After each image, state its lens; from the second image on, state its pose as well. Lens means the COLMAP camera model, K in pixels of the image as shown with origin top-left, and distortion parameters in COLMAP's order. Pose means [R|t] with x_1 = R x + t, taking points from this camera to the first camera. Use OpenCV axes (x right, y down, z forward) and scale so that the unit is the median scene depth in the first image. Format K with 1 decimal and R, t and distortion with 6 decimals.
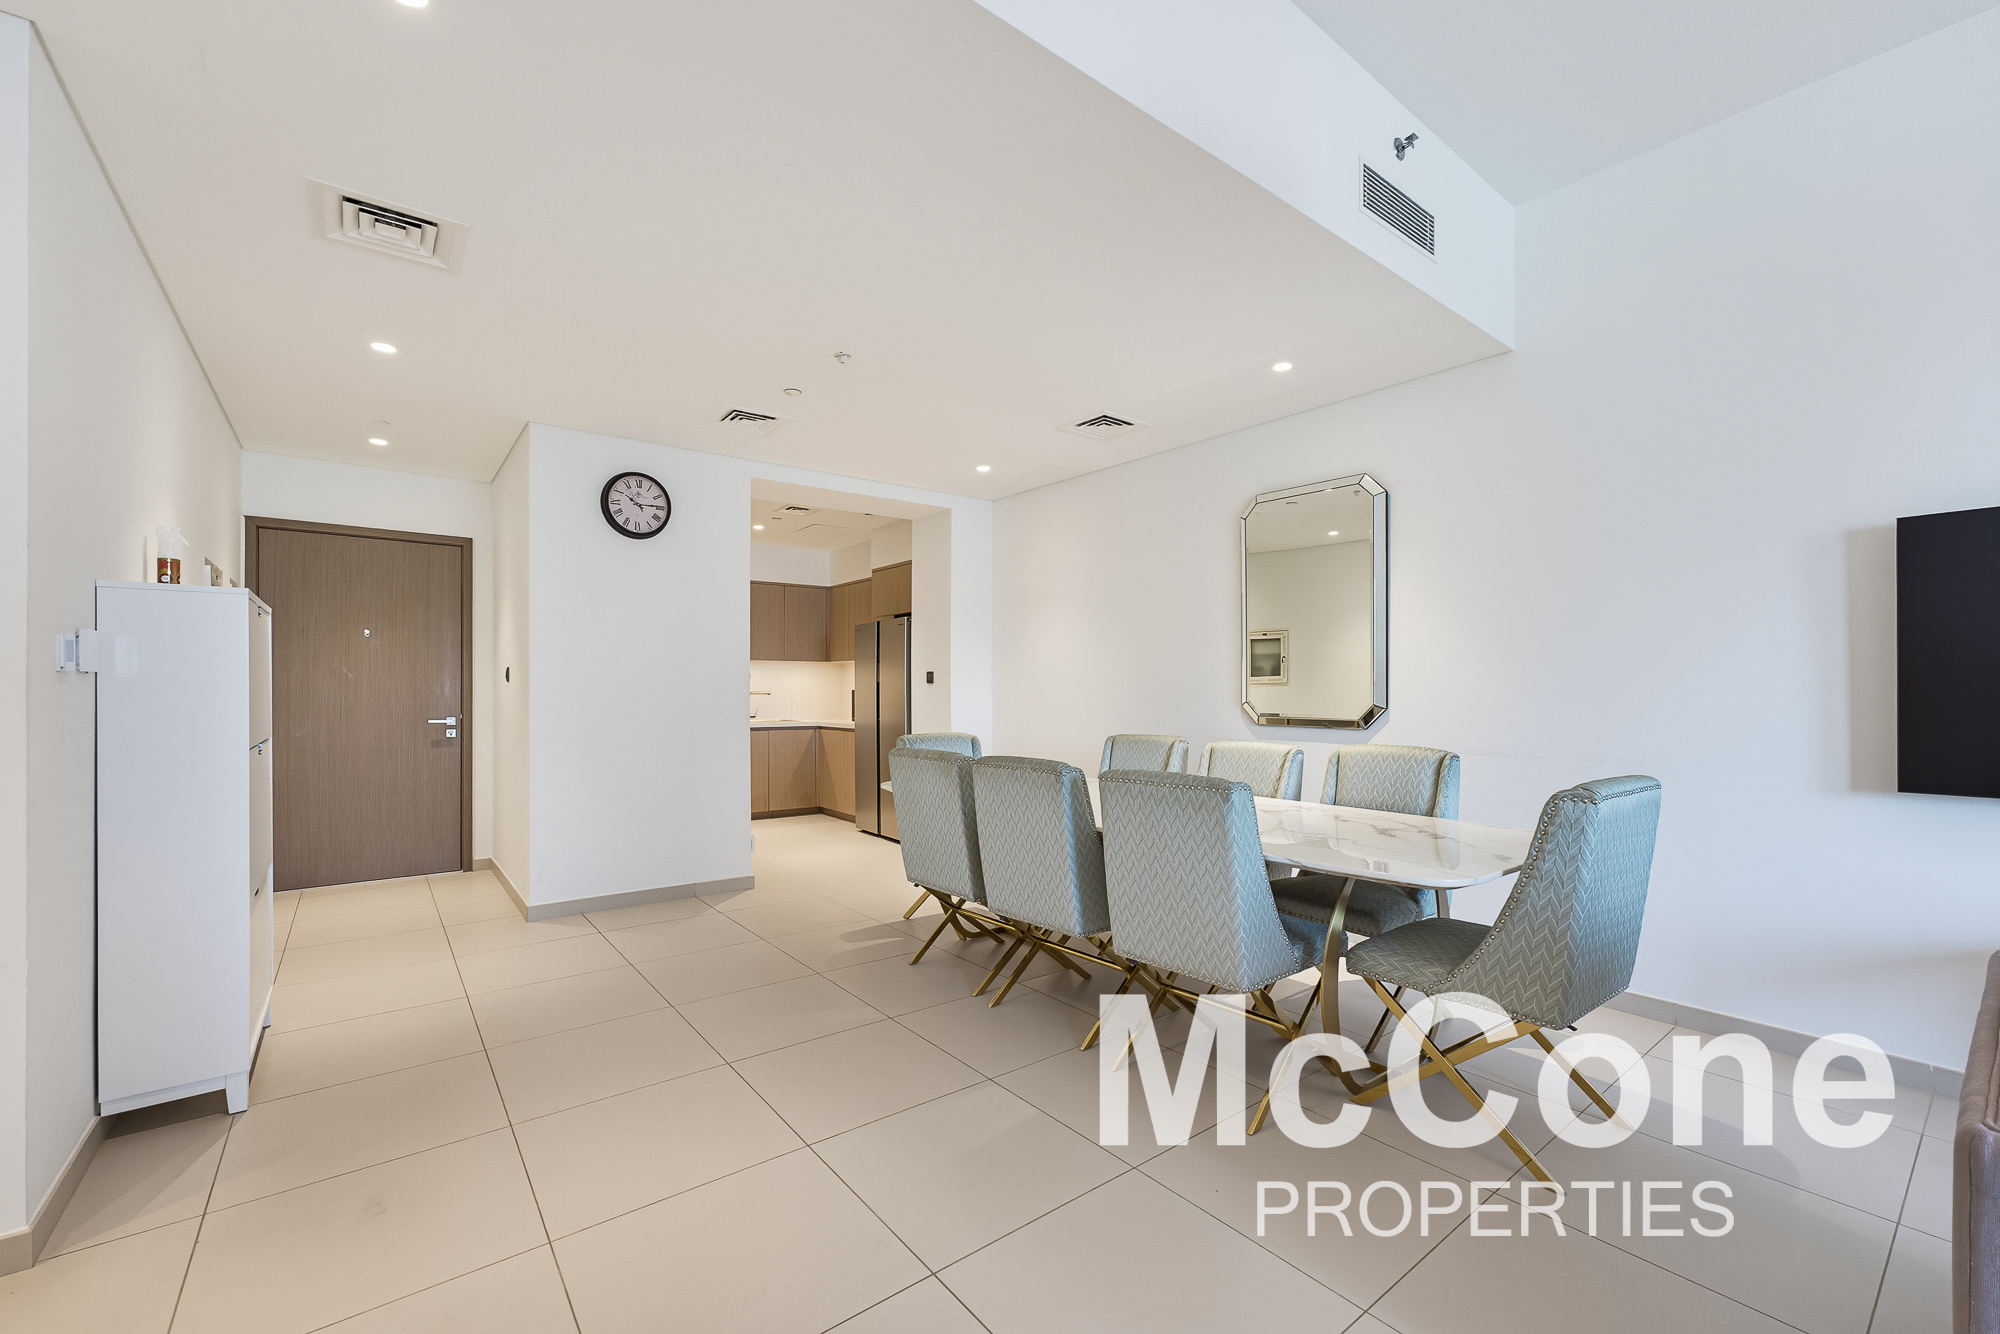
lens RADIAL K [[810.2, 0, 996.6], [0, 810.2, 694.1], [0, 0, 1]] dist [0.000945, 0.000426]
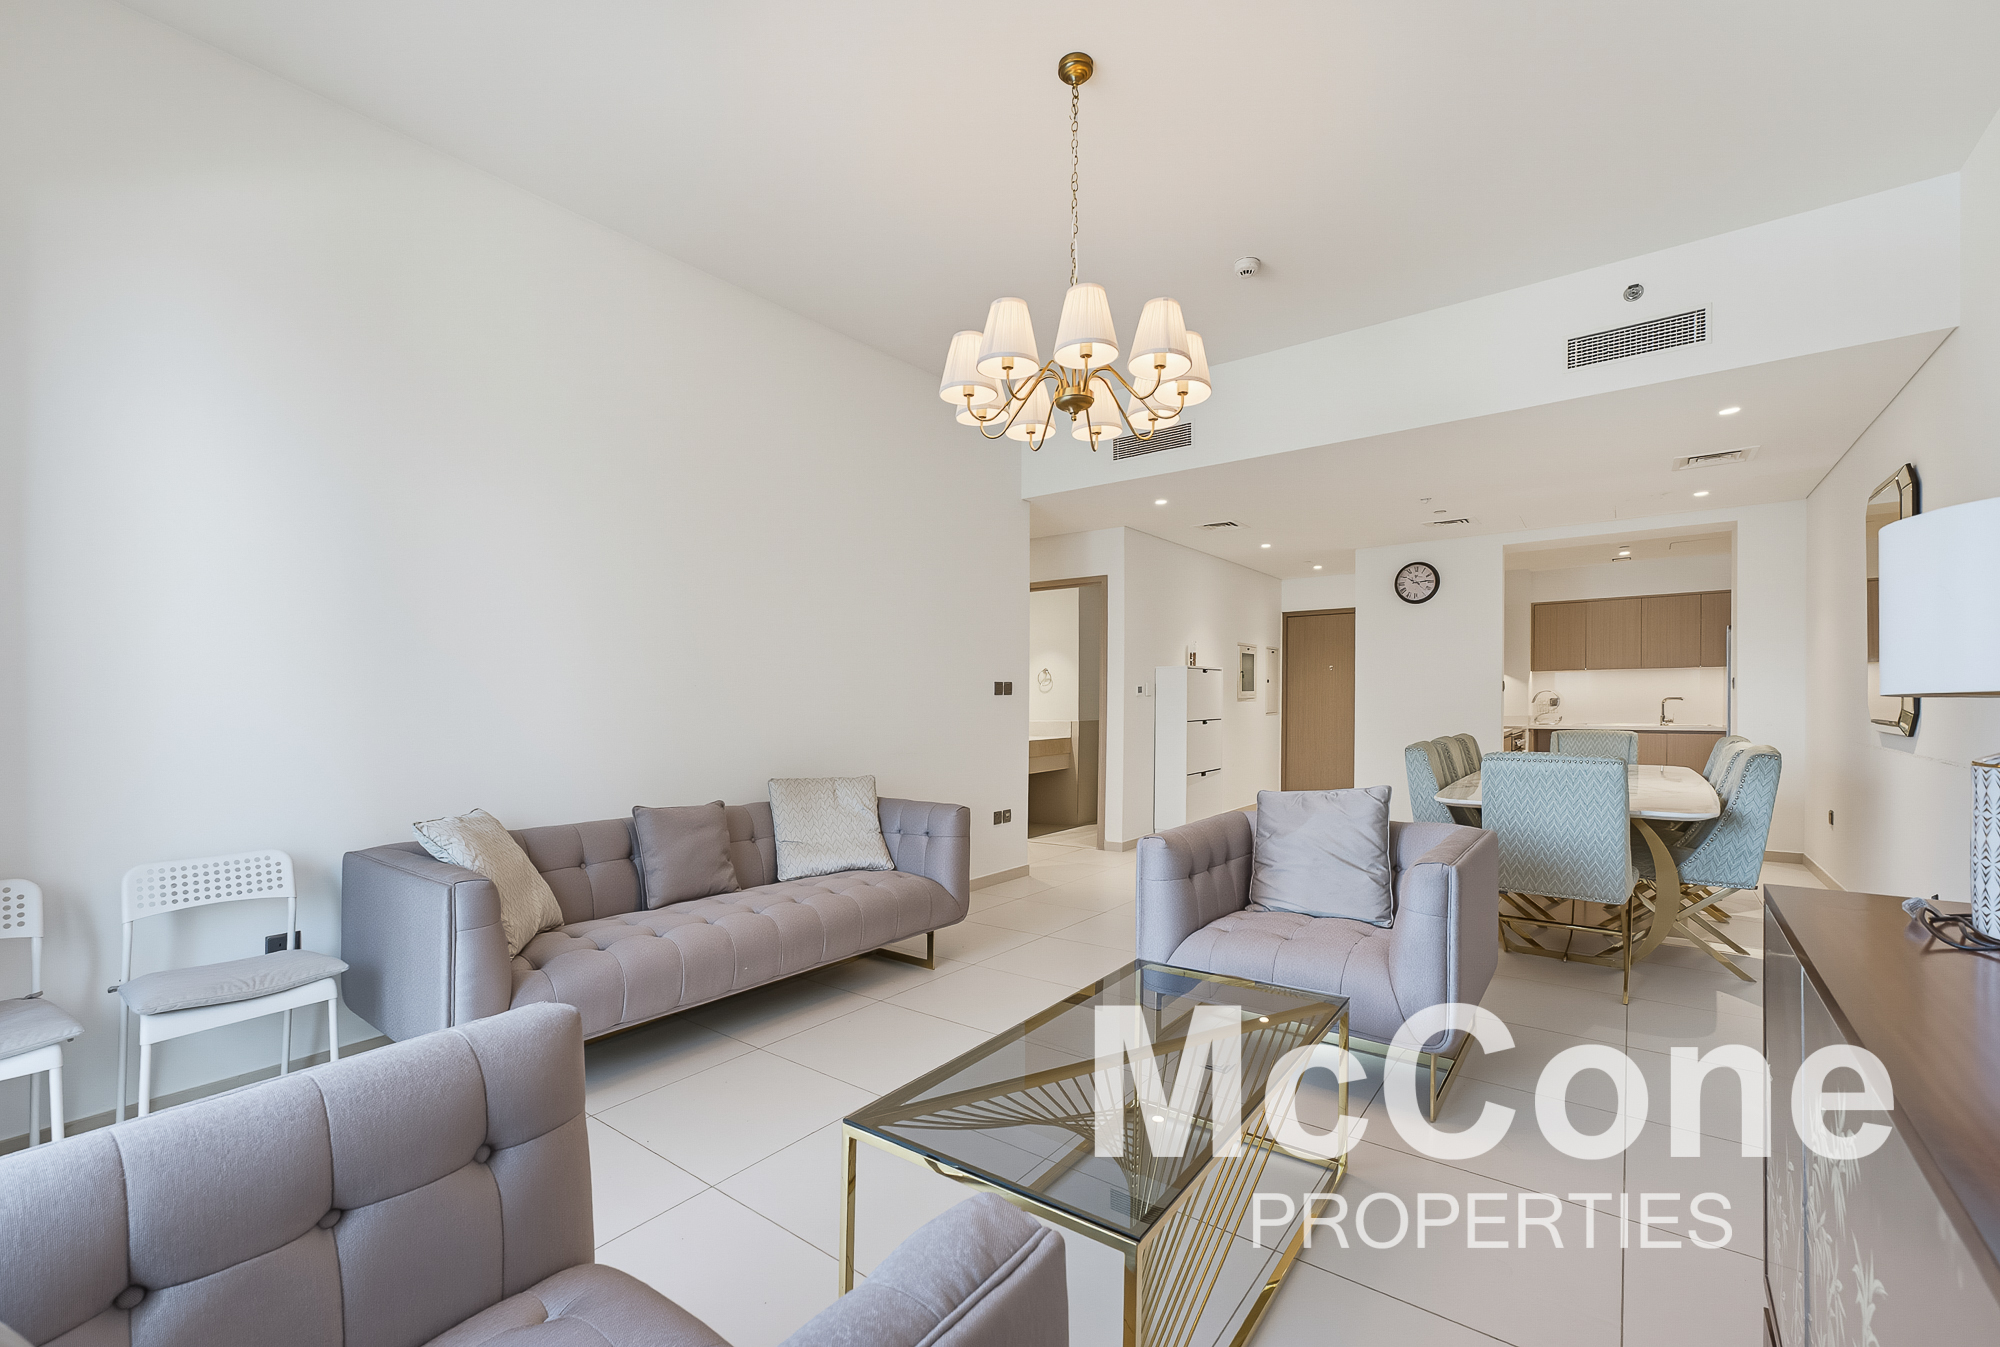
lens RADIAL K [[847.2, 0, 984.2], [0, 847.2, 712.6], [0, 0, 1]] dist [0.003280, 0.000241]
pose [[0.252939, 0.008870, -0.967442, 0.890050], [0.001620, 0.999953, 0.009592, 0.006004], [0.967481, -0.003994, 0.252912, -0.233740]]
